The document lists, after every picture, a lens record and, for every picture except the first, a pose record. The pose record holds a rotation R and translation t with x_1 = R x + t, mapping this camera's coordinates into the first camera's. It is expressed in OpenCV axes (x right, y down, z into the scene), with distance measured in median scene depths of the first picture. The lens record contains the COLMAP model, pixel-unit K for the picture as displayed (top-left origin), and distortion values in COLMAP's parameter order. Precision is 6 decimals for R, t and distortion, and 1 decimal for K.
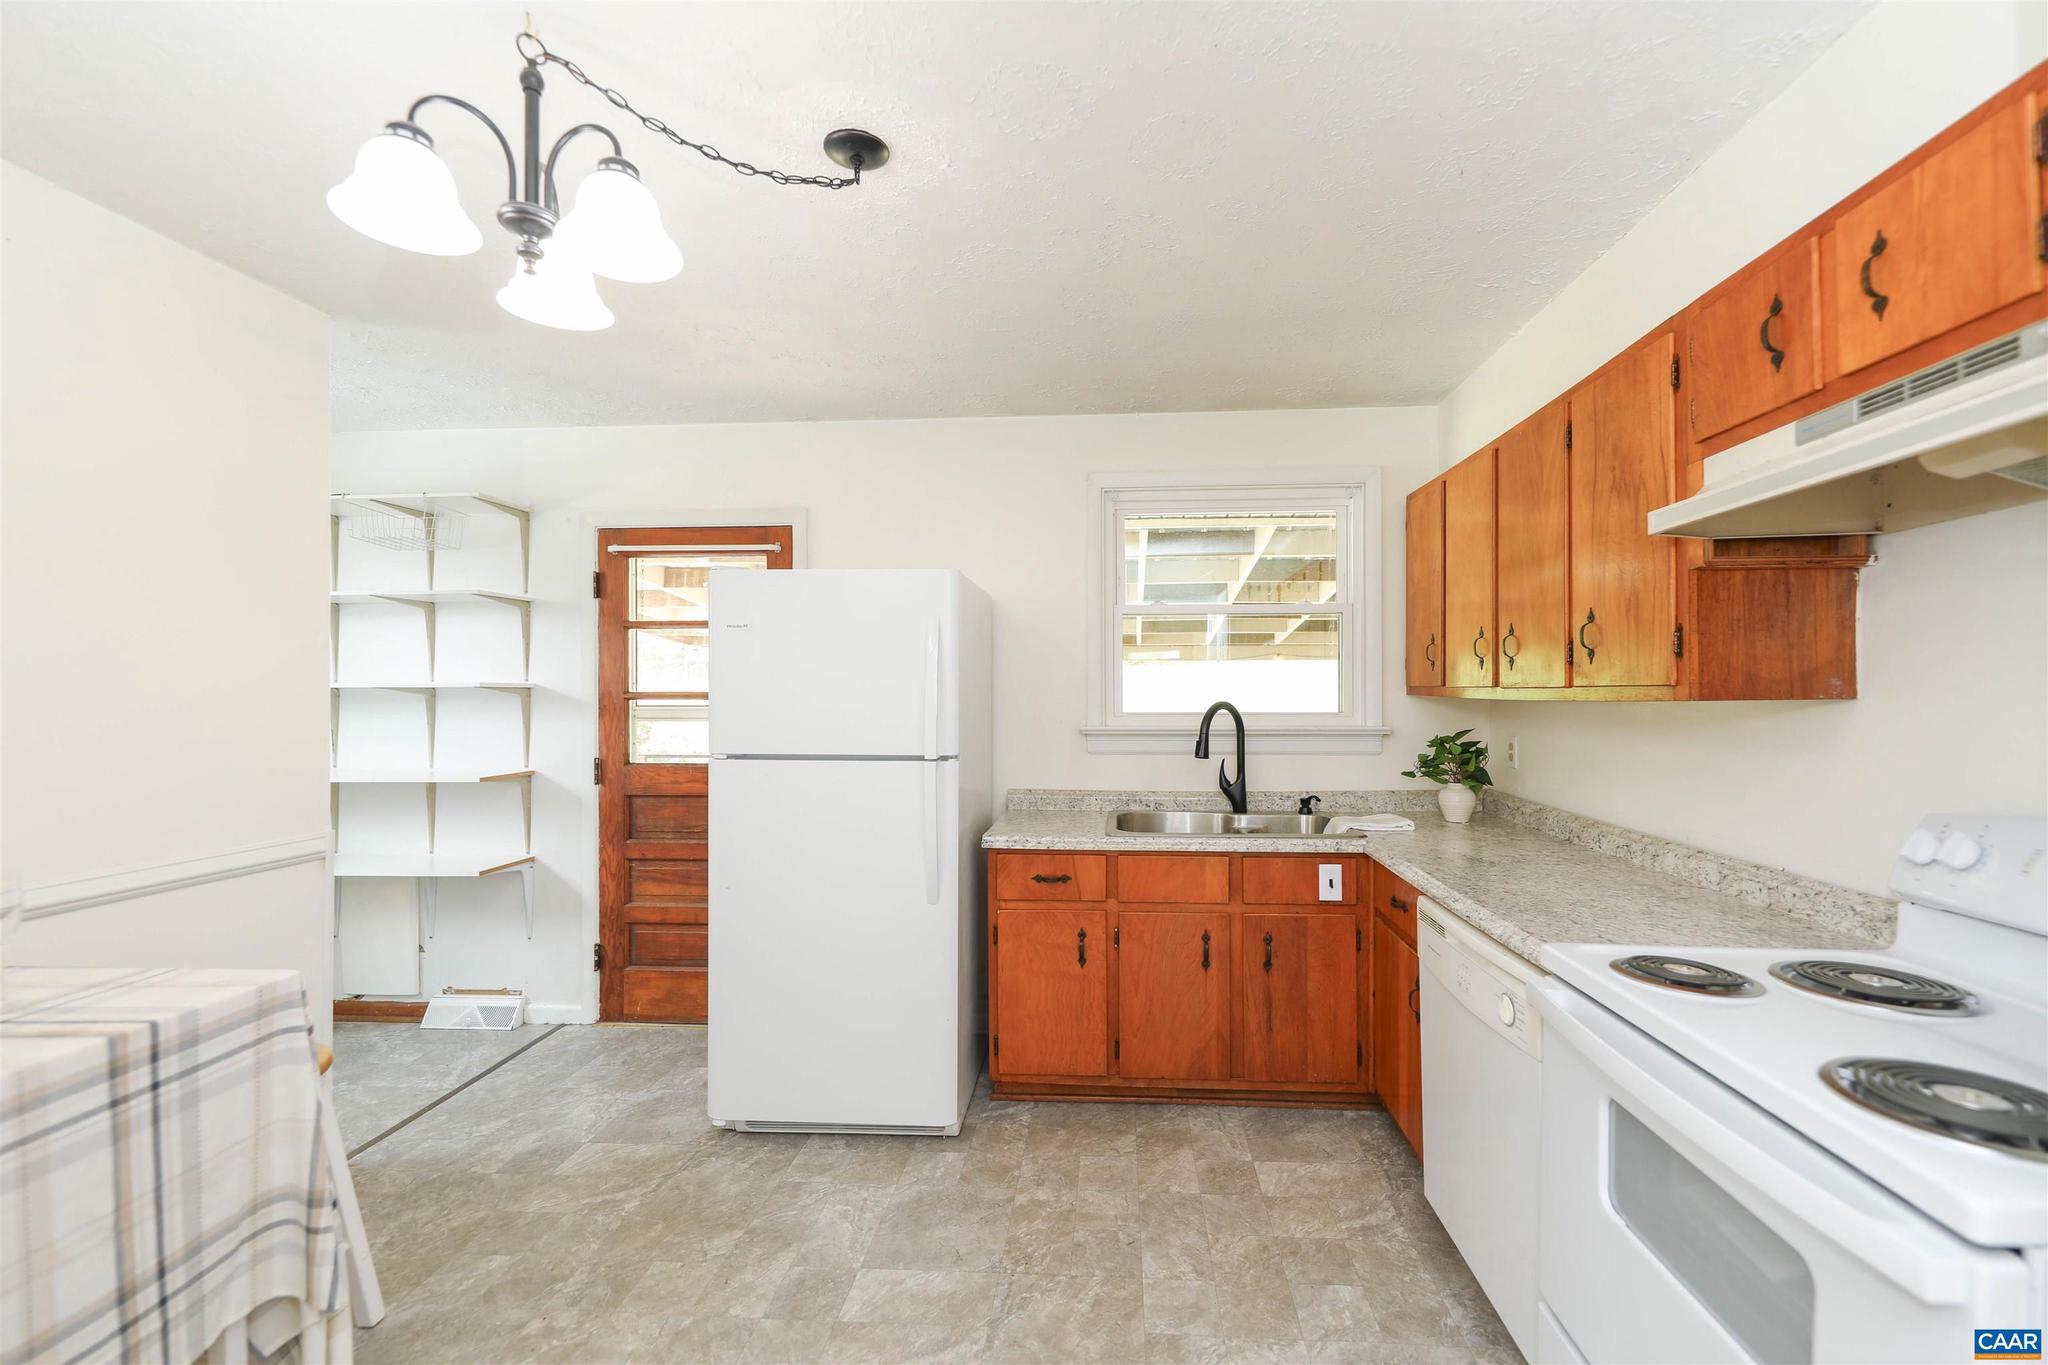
lens RADIAL K [[833.8, 0, 1053.9], [0, 833.8, 691.6], [0, 0, 1]] dist [0.013524, -0.007721]
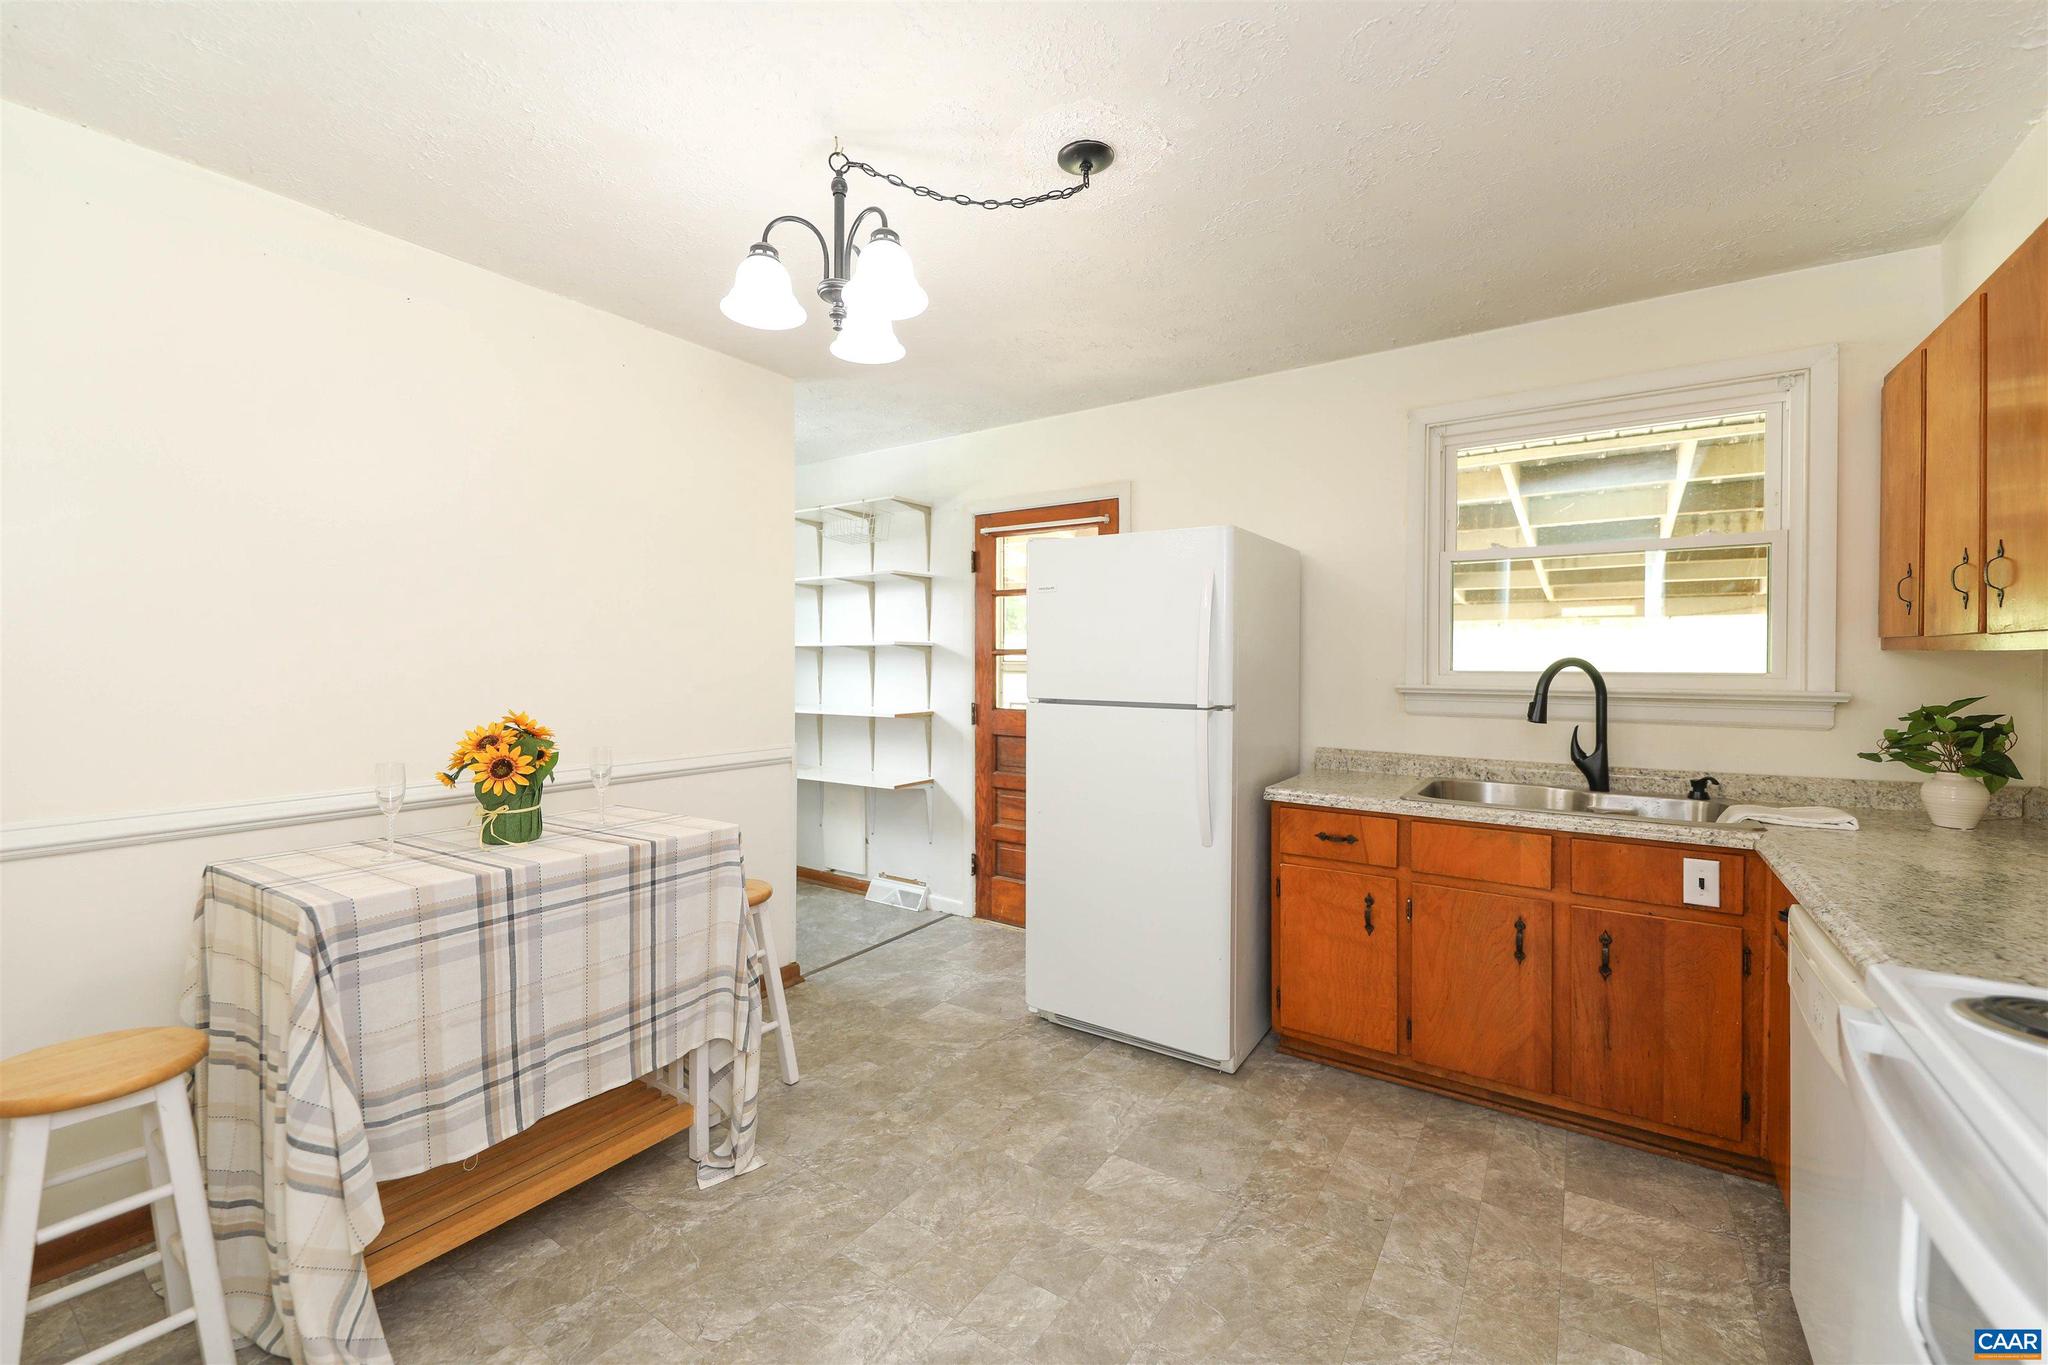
lens RADIAL K [[819.9, 0, 1013.9], [0, 819.9, 671.1], [0, 0, 1]] dist [0.012206, -0.007058]
pose [[0.859789, 0.013610, -0.510468, 0.159963], [-0.006650, 0.999858, 0.015456, 0.018789], [0.510606, -0.009894, 0.859758, -0.007078]]
